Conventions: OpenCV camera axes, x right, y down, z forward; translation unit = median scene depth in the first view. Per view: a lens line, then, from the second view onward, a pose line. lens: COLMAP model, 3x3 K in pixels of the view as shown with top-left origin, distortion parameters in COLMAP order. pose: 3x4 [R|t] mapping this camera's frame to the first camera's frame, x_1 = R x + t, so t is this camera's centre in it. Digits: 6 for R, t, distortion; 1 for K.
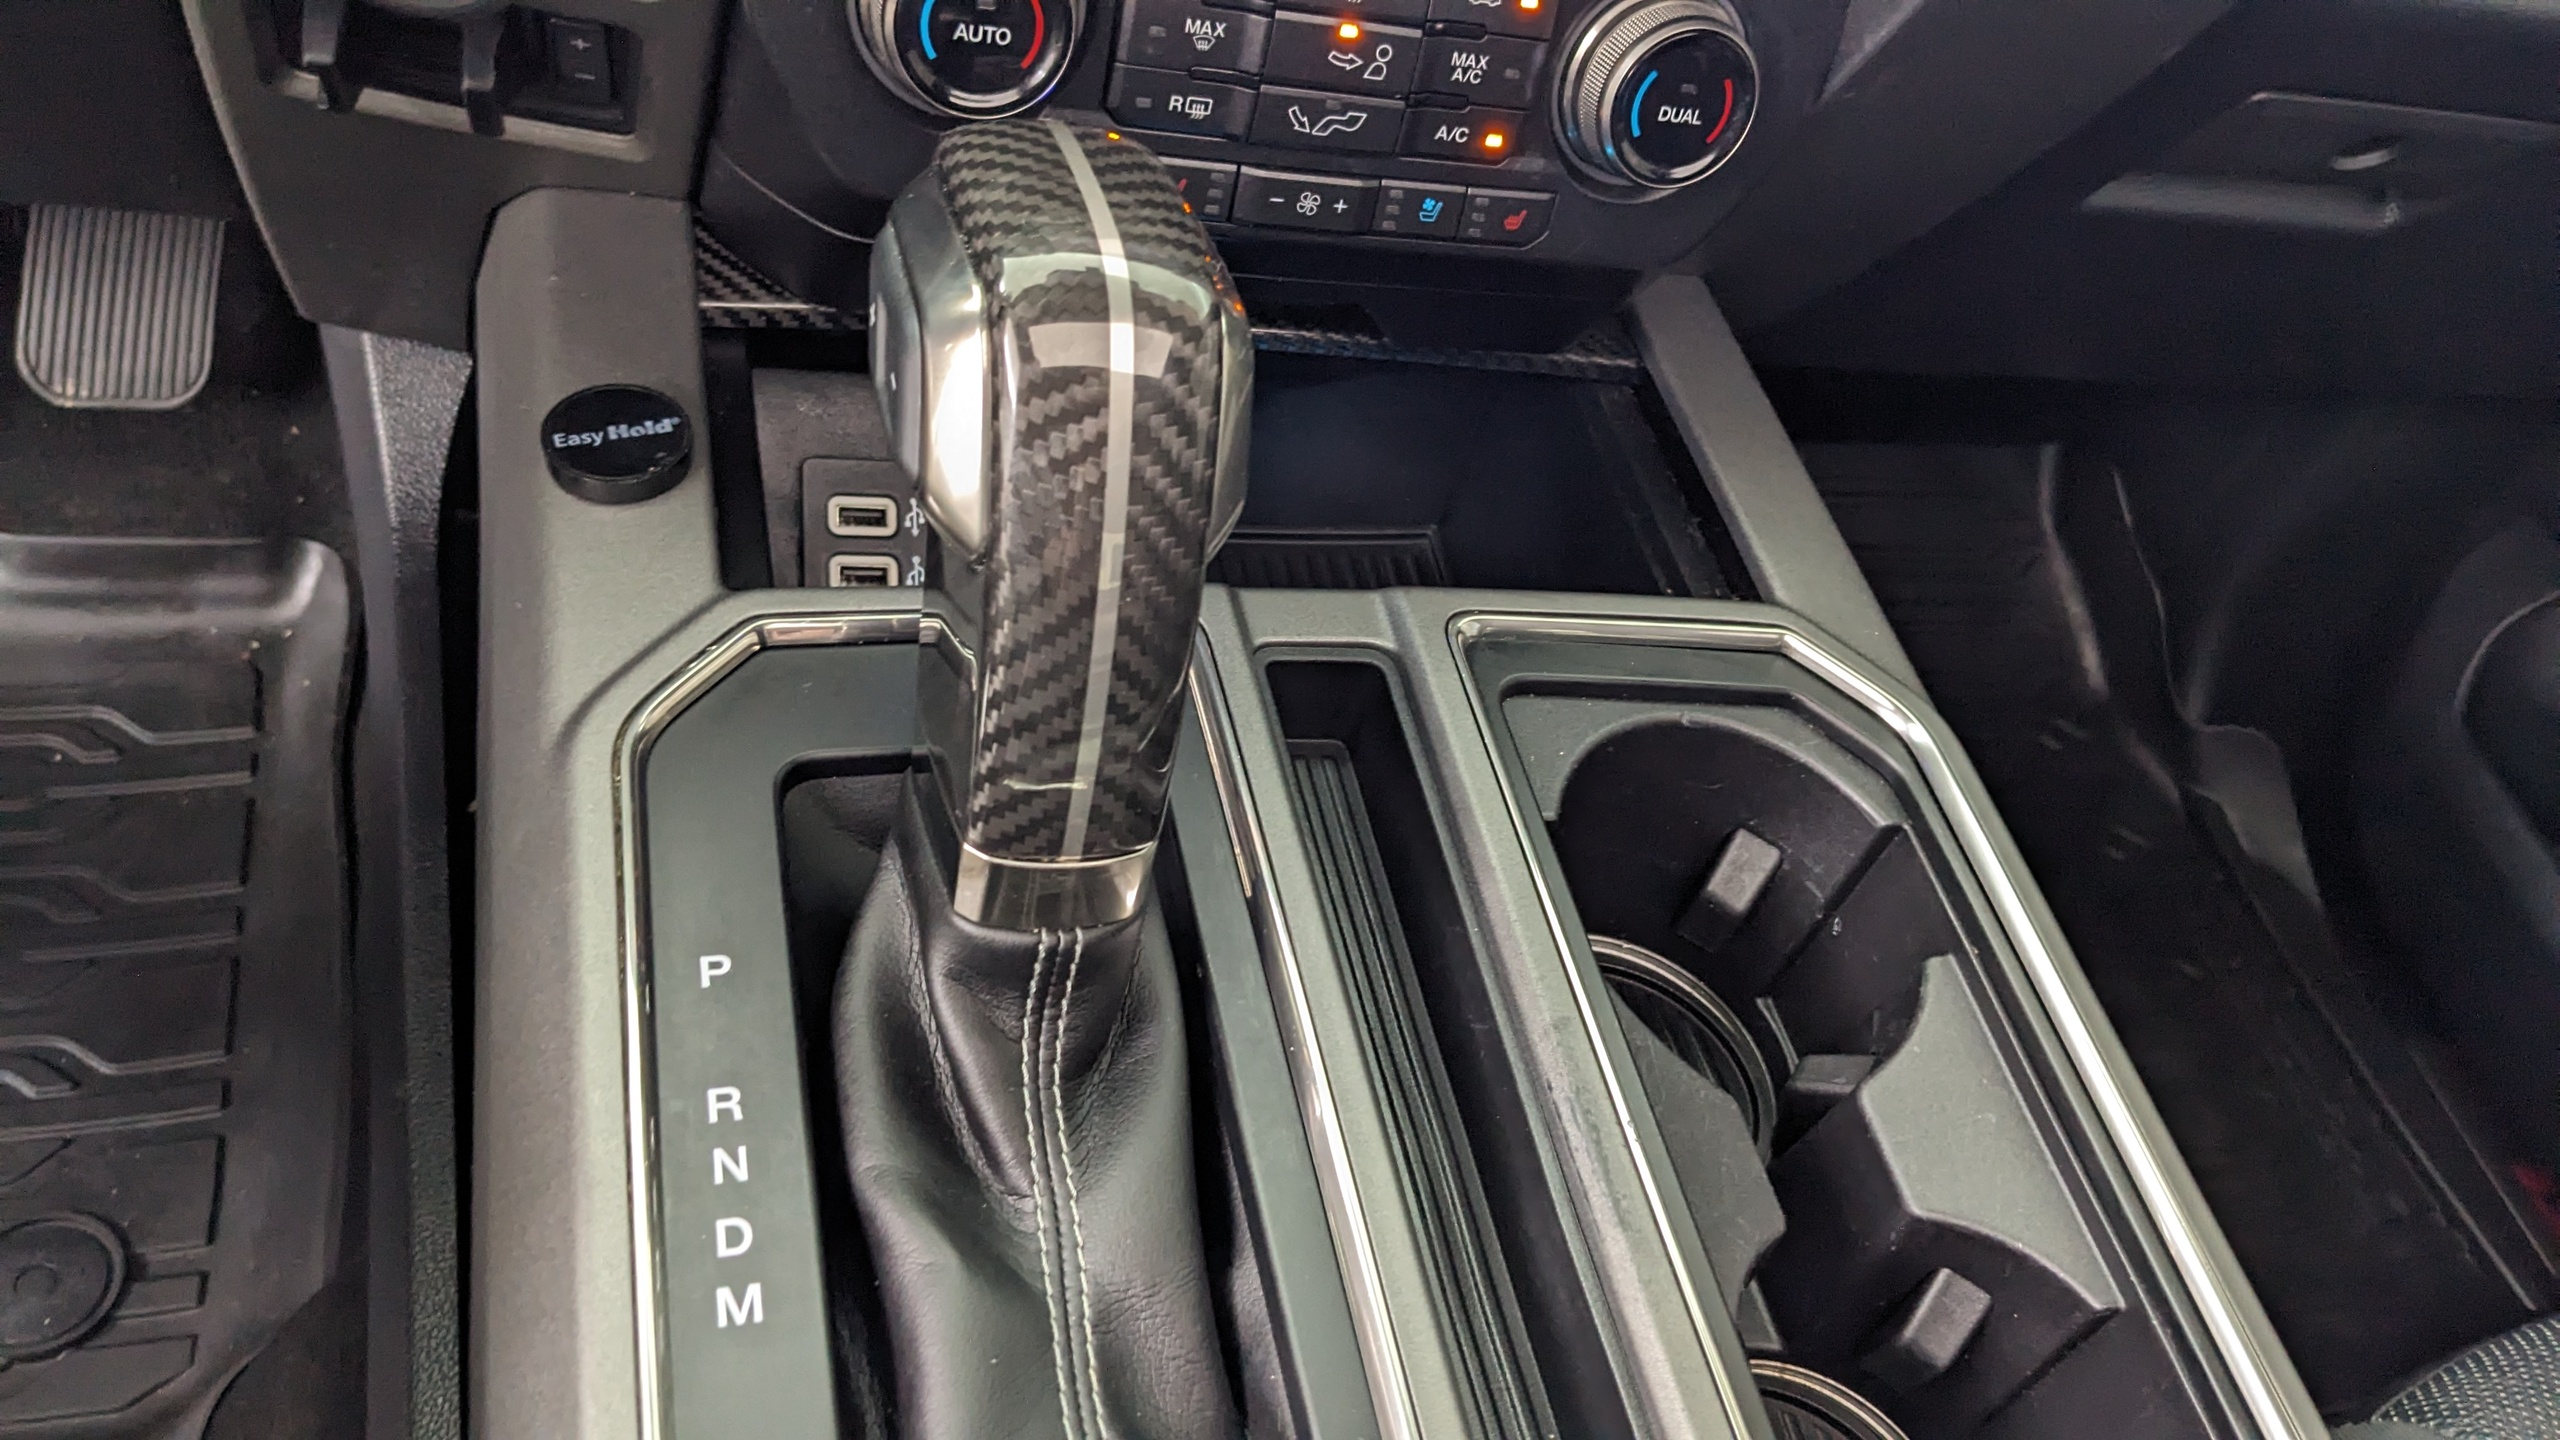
lens RADIAL K [[2054.0, 0, 1274.8], [0, 2054.0, 741.3], [0, 0, 1]] dist [0.077353, -0.182390]
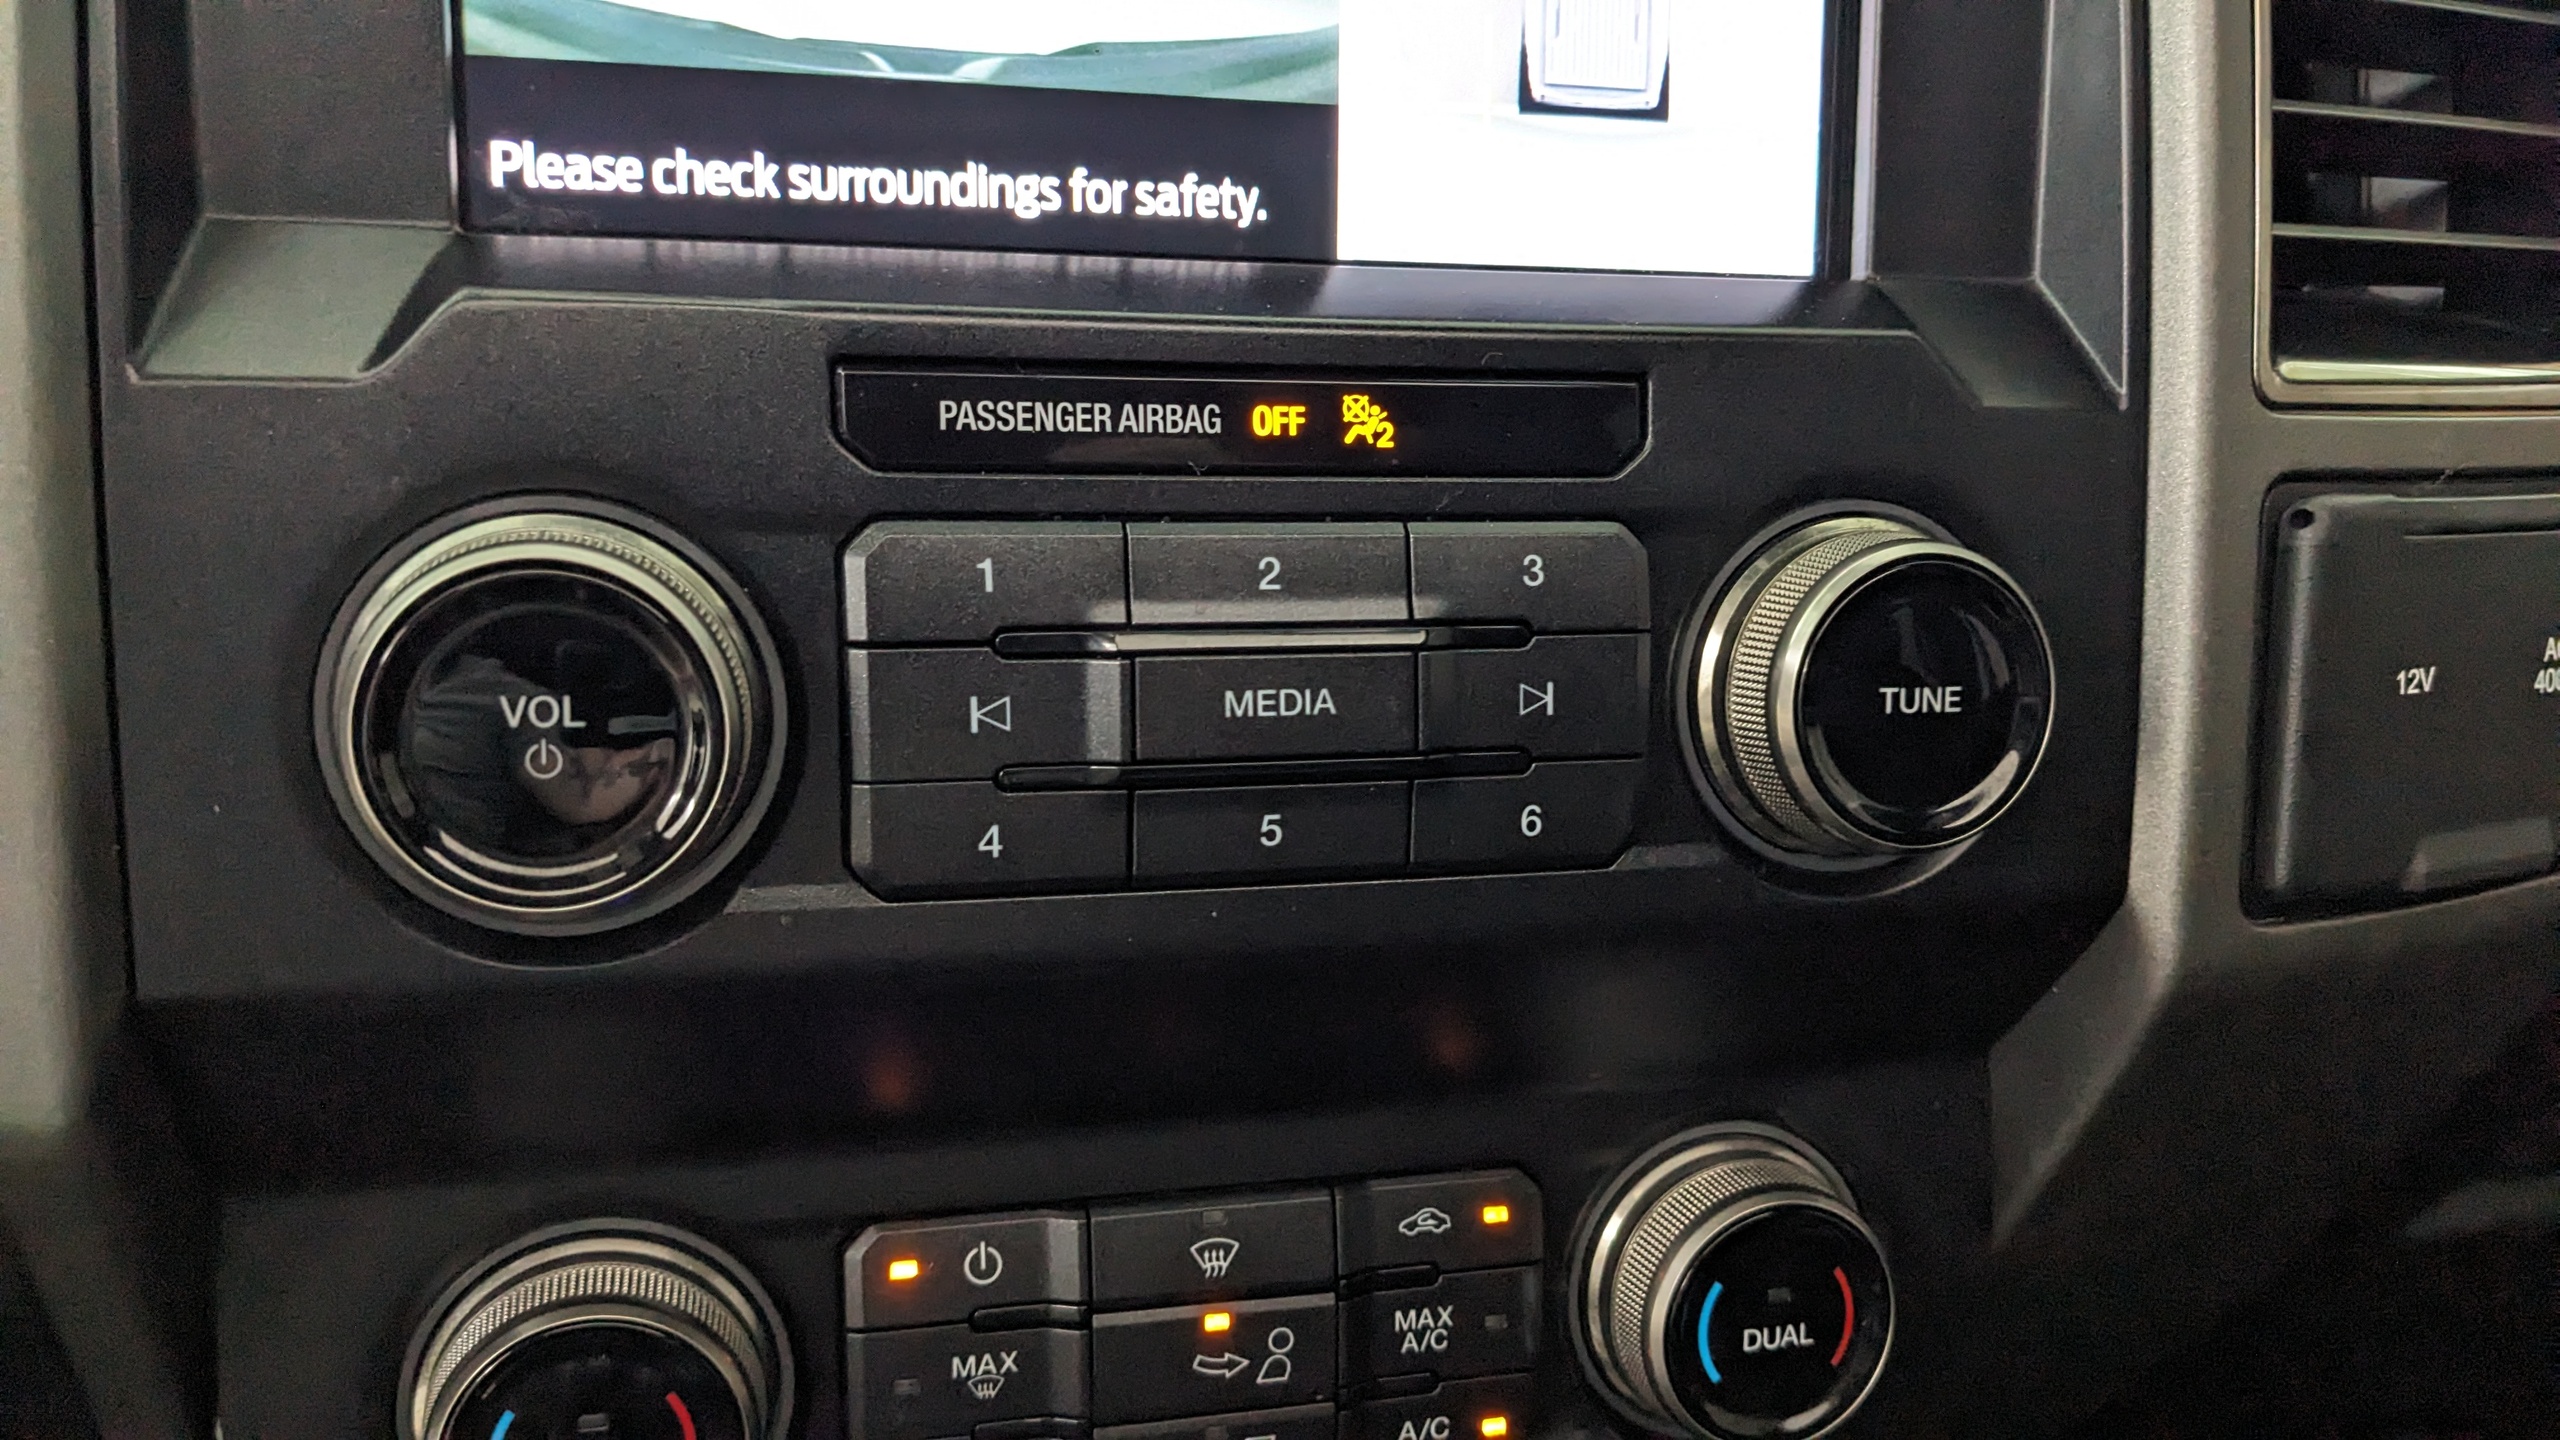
lens RADIAL K [[2109.4, 0, 1272.4], [0, 2109.4, 766.4], [0, 0, 1]] dist [0.085154, -0.201354]
pose [[0.980676, -0.189427, -0.048901, 0.110306], [0.147292, 0.879406, -0.452714, -0.185799], [0.128760, 0.436763, 0.890314, 0.330793]]
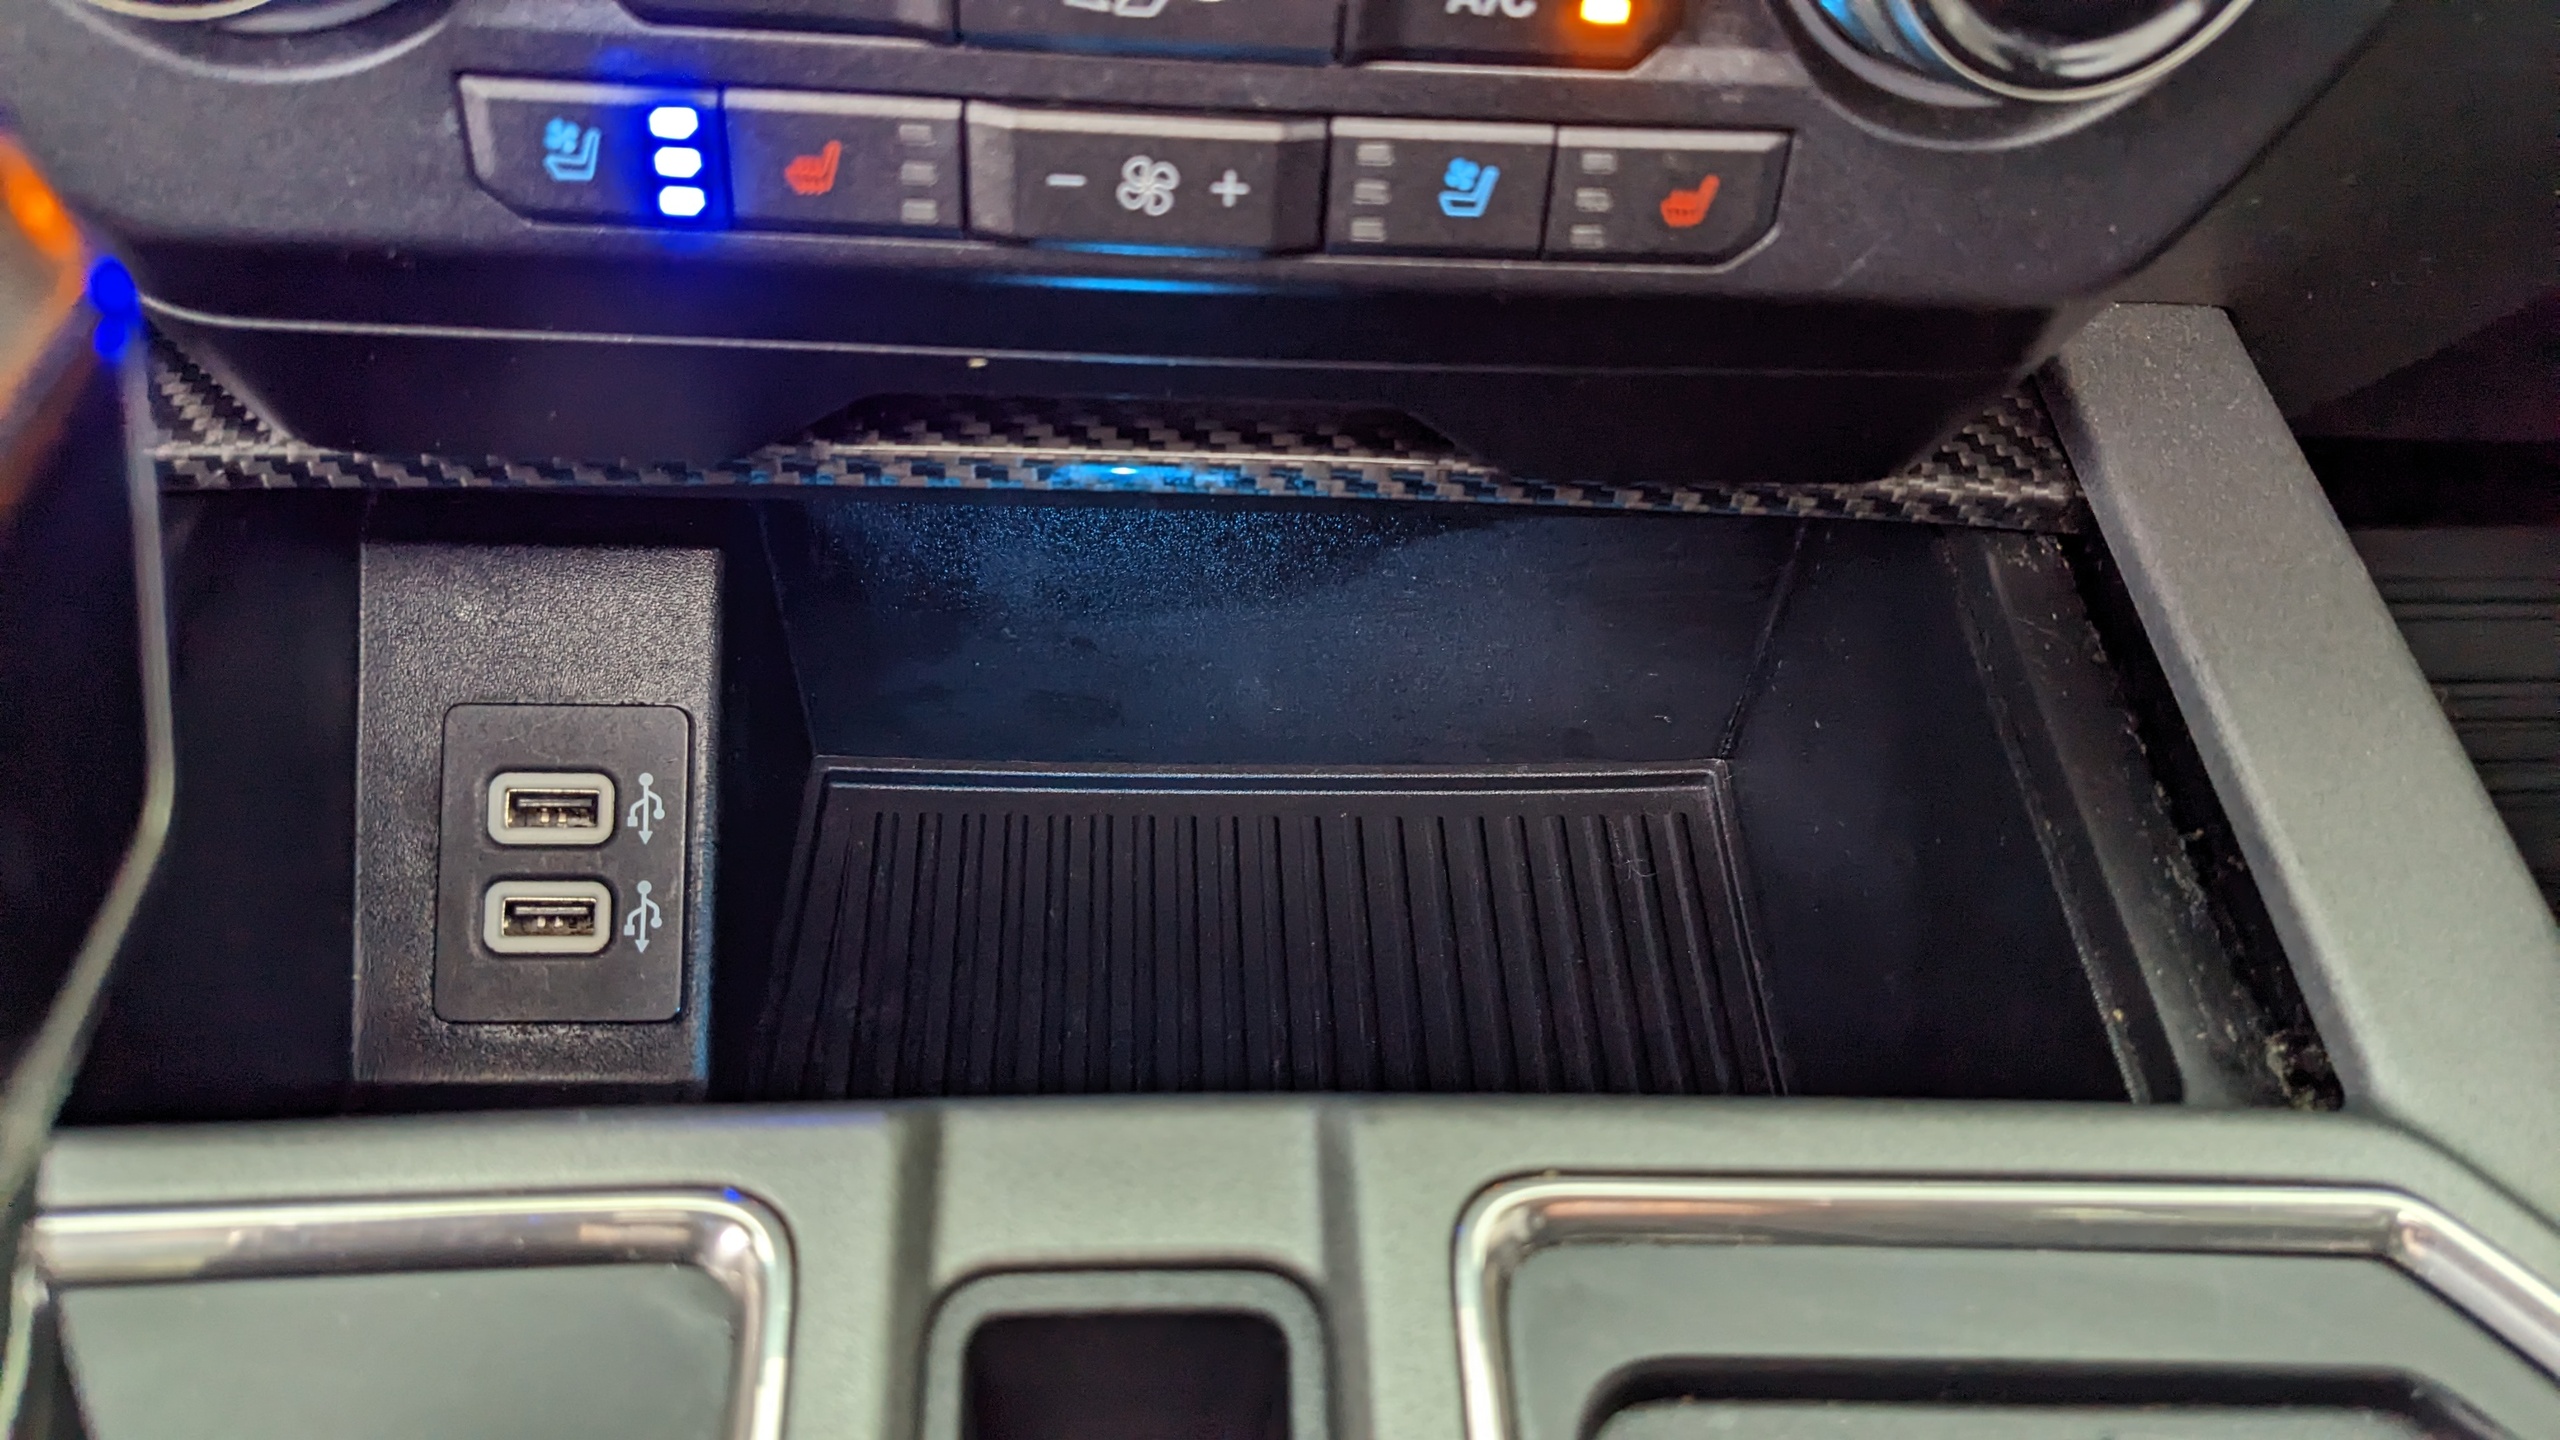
lens RADIAL K [[1971.7, 0, 1333.8], [0, 1971.7, 718.9], [0, 0, 1]] dist [0.077461, -0.144782]
pose [[0.967941, 0.009528, -0.250998, 0.154966], [-0.015537, 0.999638, -0.021969, -0.142950], [0.250698, 0.025164, 0.967738, 0.617390]]
